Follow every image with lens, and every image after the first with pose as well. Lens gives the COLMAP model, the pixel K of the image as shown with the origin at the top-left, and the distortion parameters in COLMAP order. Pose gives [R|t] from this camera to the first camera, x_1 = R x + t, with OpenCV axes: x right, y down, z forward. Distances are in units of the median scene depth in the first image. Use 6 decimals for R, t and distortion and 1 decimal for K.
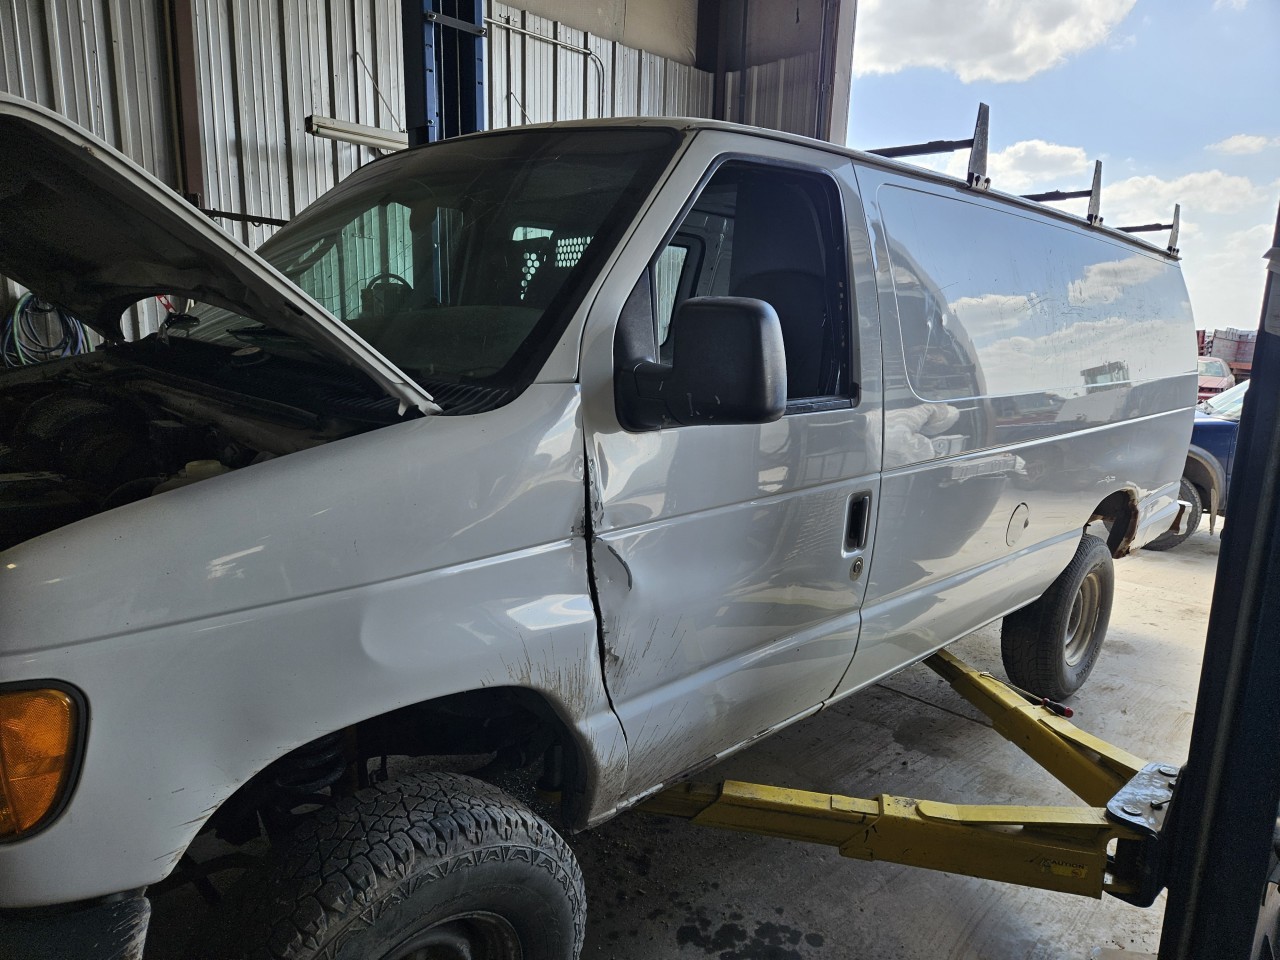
lens RADIAL K [[845.7, 0, 640.0], [0, 845.7, 480.0], [0, 0, 1]] dist [0.079674, -0.064900]
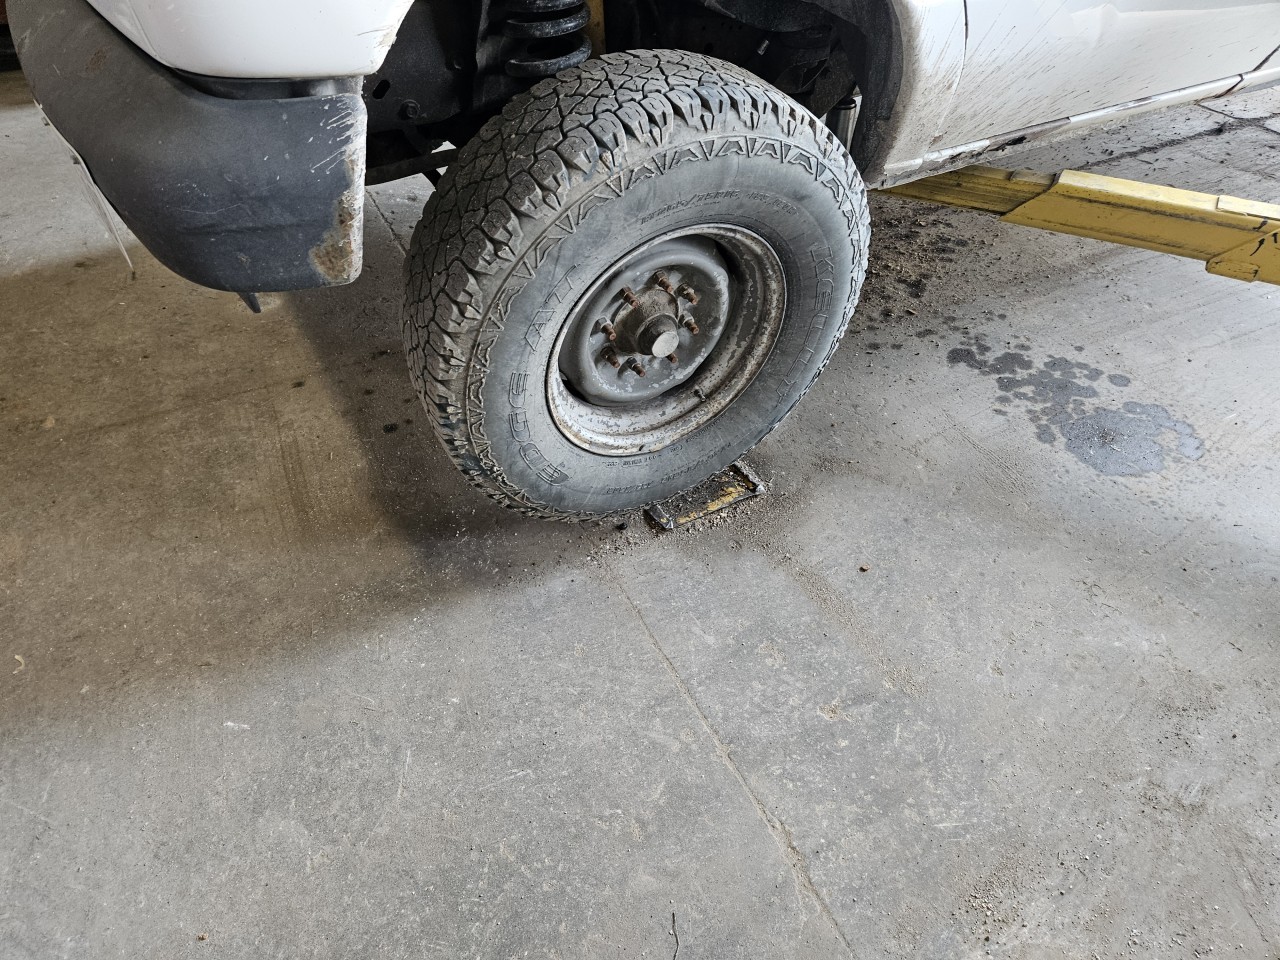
lens RADIAL K [[845.7, 0, 640.0], [0, 845.7, 480.0], [0, 0, 1]] dist [0.079674, -0.064900]
pose [[0.958211, 0.169825, -0.230199, -0.050774], [-0.027571, 0.855794, 0.516581, 0.271663], [0.284732, -0.488647, 0.824714, 0.170988]]
